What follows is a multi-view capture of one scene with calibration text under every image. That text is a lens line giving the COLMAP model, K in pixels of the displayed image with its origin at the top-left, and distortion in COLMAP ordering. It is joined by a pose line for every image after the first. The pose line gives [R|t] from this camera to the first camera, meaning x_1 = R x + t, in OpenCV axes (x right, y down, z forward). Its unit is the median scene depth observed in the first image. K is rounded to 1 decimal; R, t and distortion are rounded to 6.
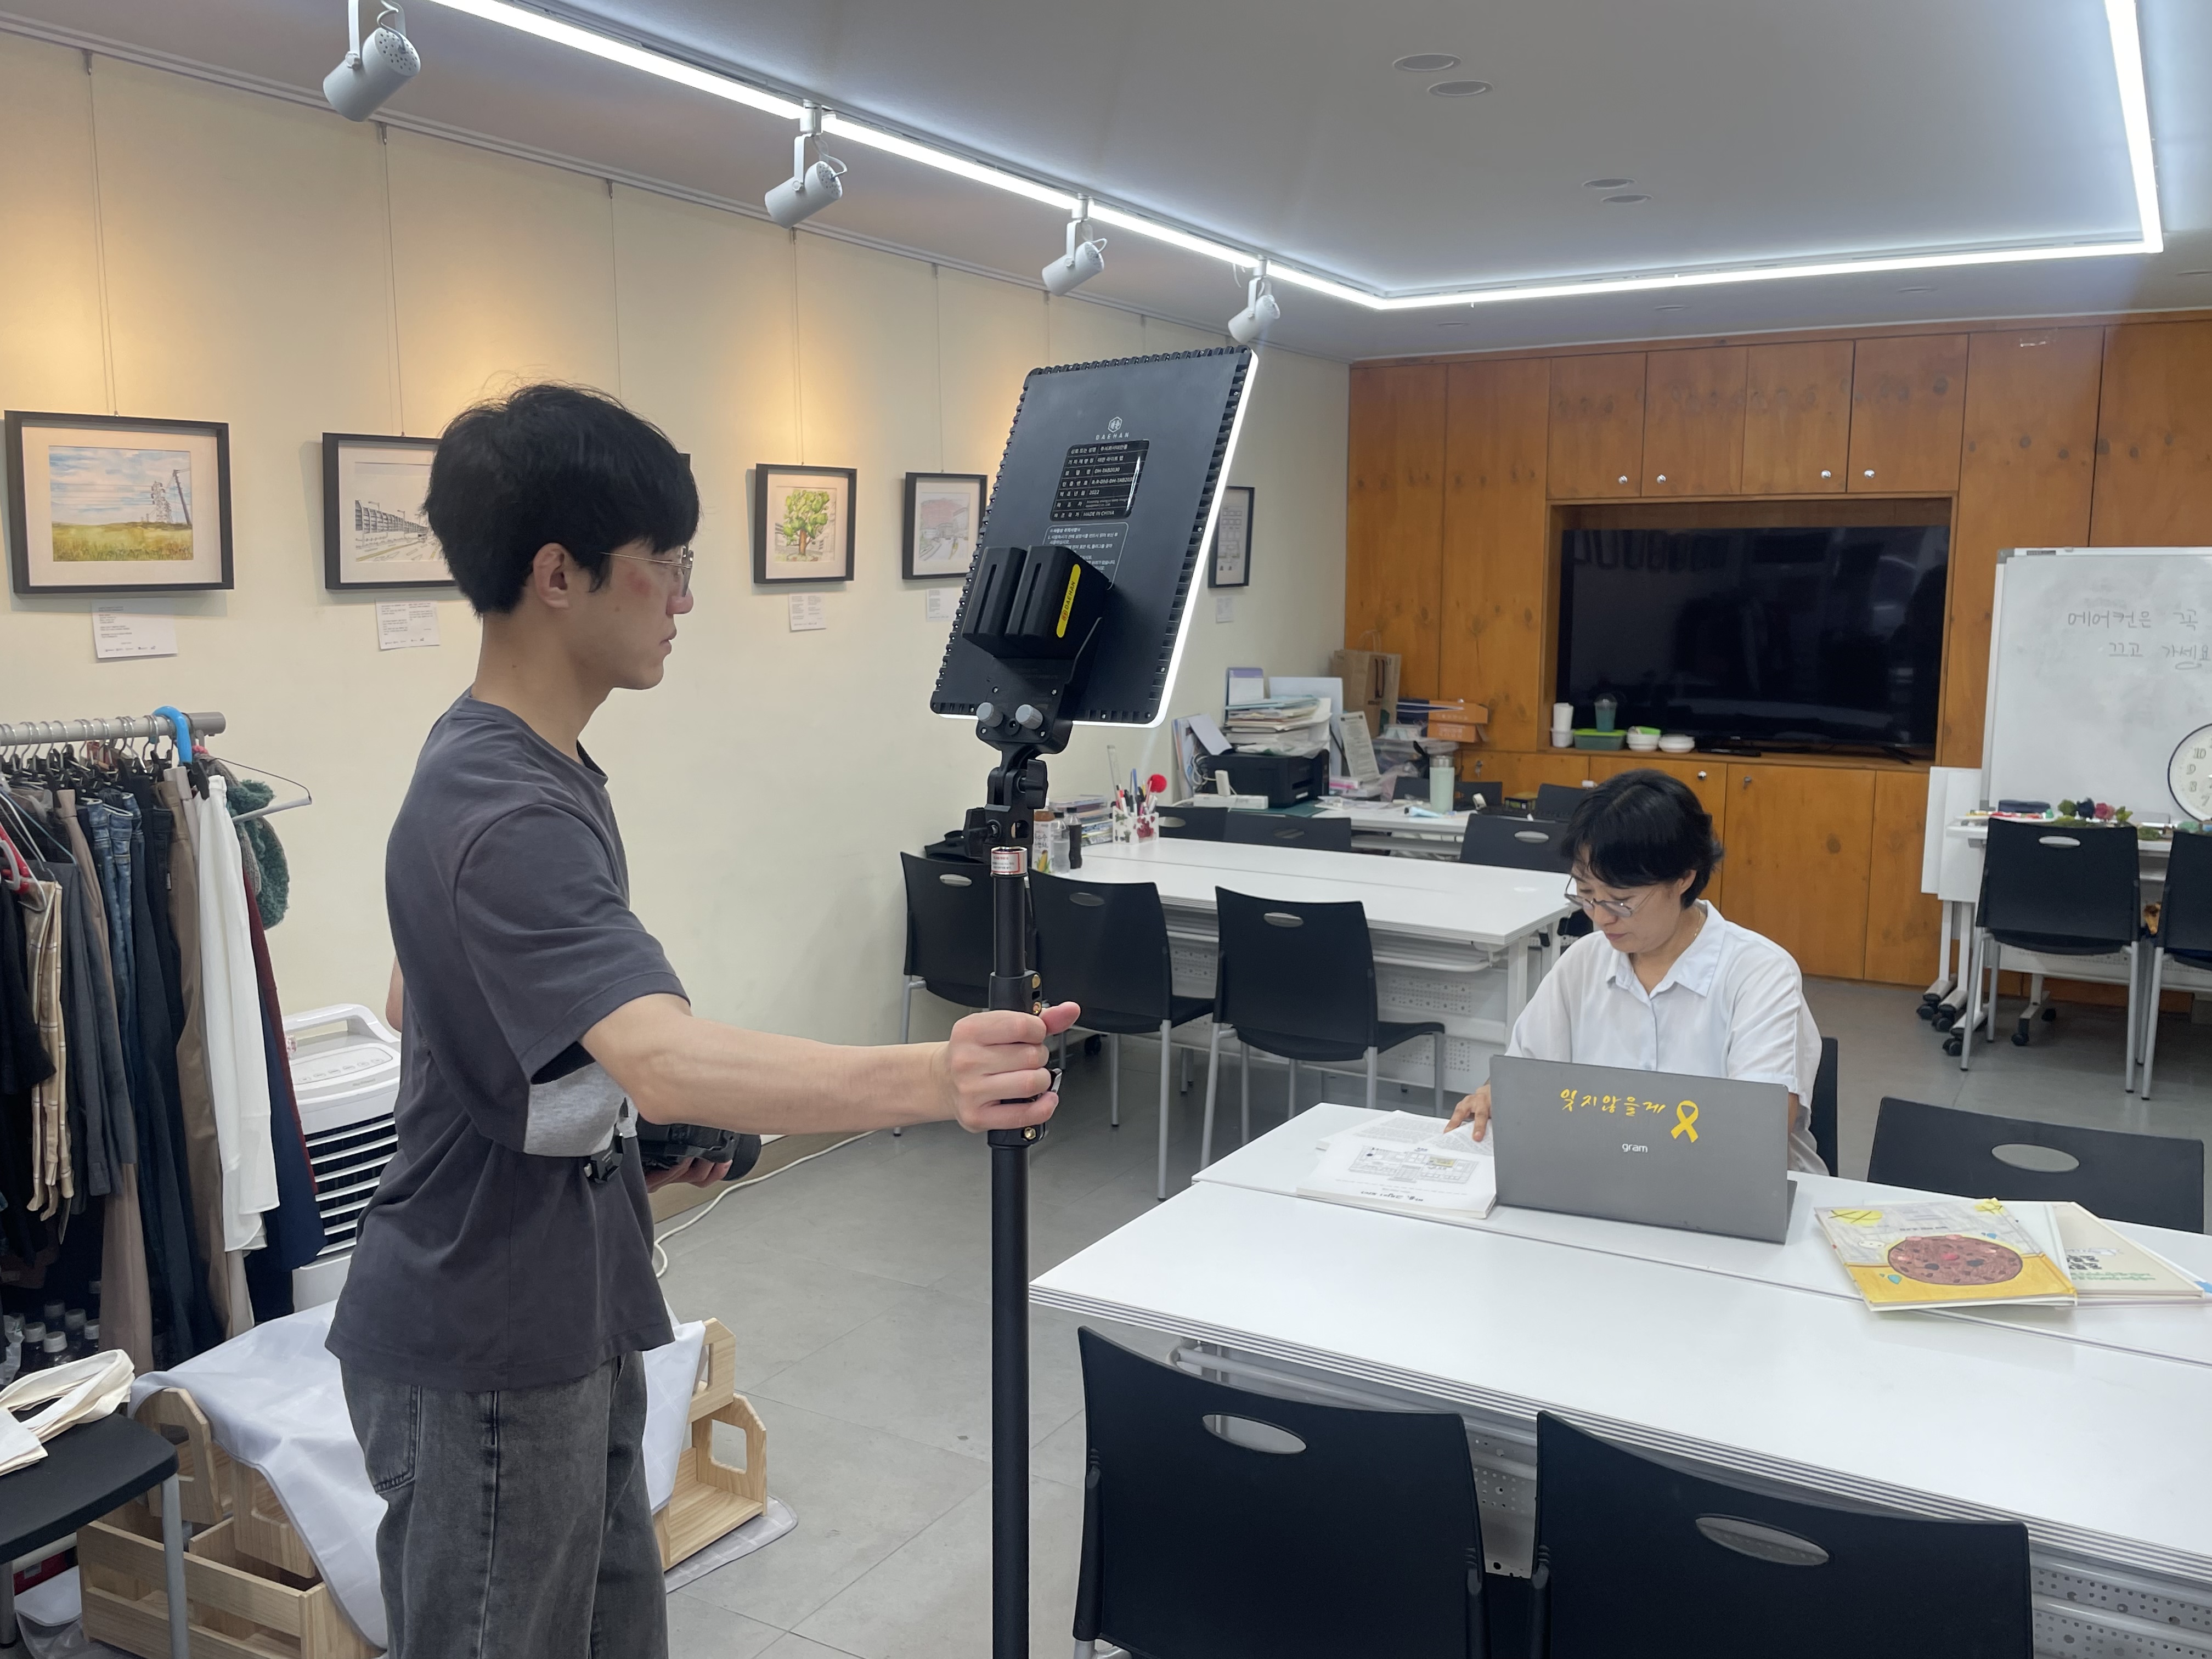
lens RADIAL K [[1854.6, 0, 1106.0], [0, 1854.6, 829.5], [0, 0, 1]] dist [-0.000167, -0.007998]
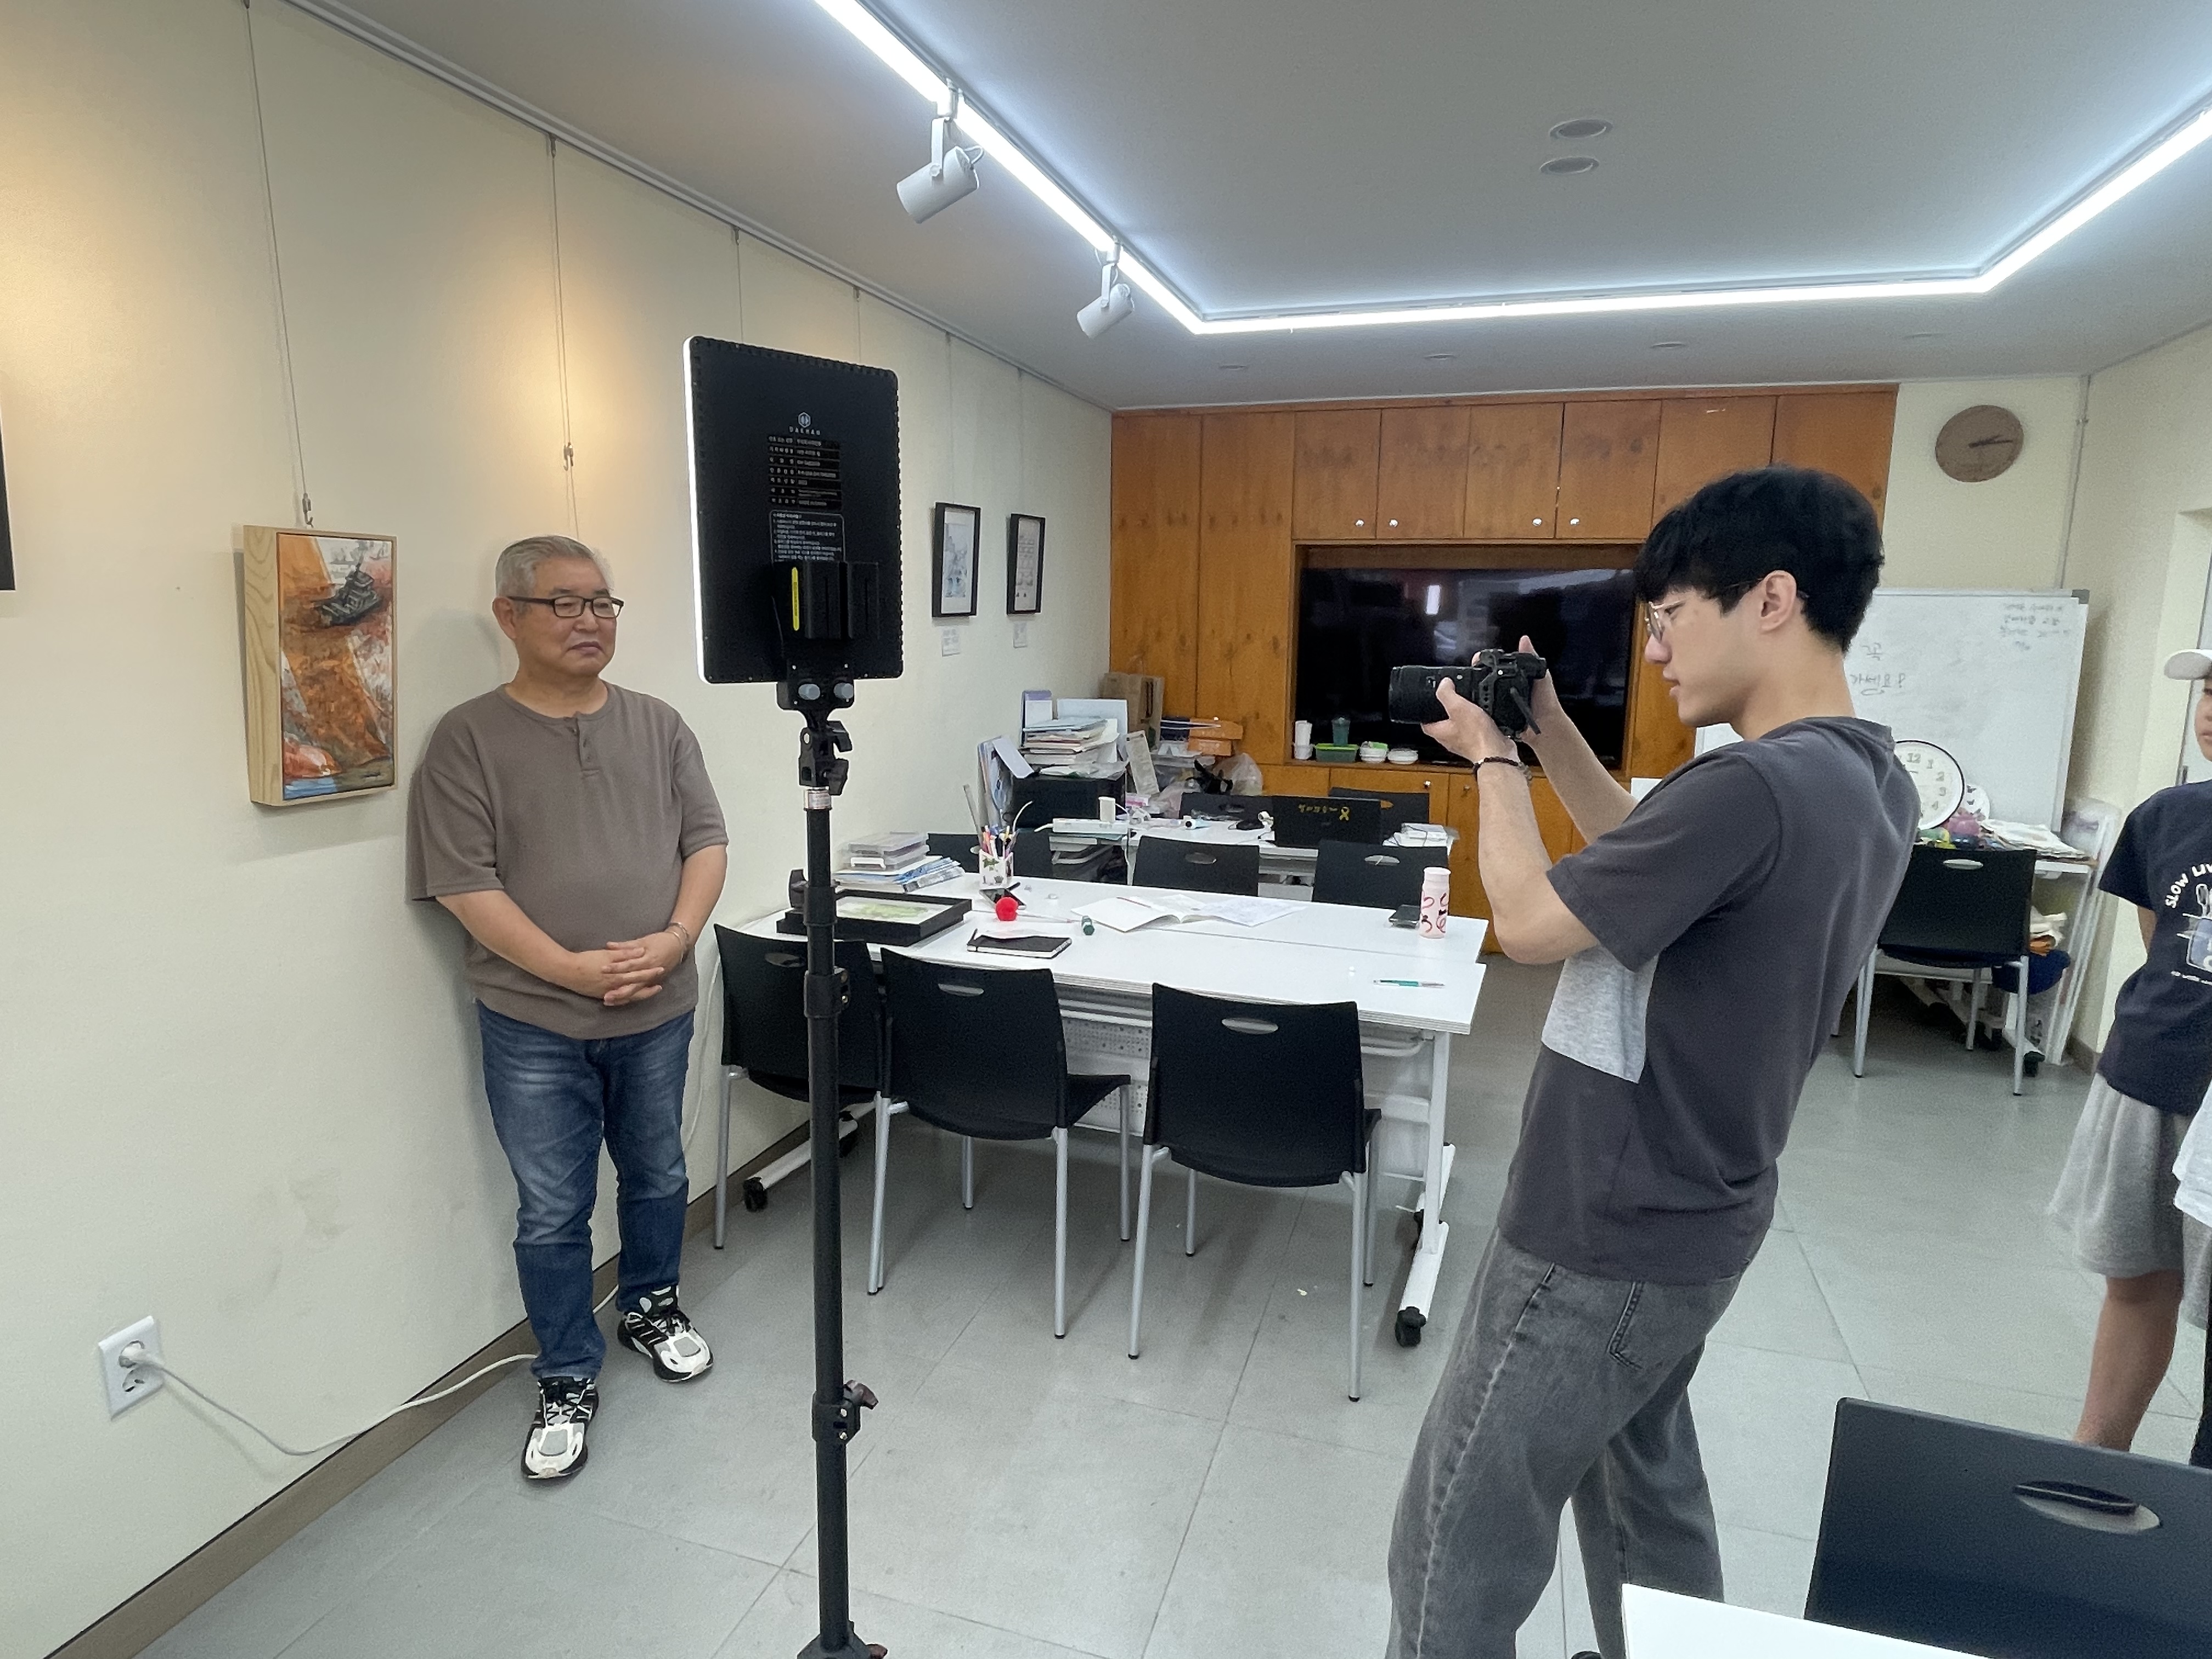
lens RADIAL K [[1267.2, 0, 1106.0], [0, 1267.2, 829.5], [0, 0, 1]] dist [-0.015513, 0.000584]
pose [[0.977019, -0.023175, 0.211887, -0.039092], [0.016184, 0.999268, 0.034670, -0.031372], [-0.212535, -0.030444, 0.976679, 0.274009]]
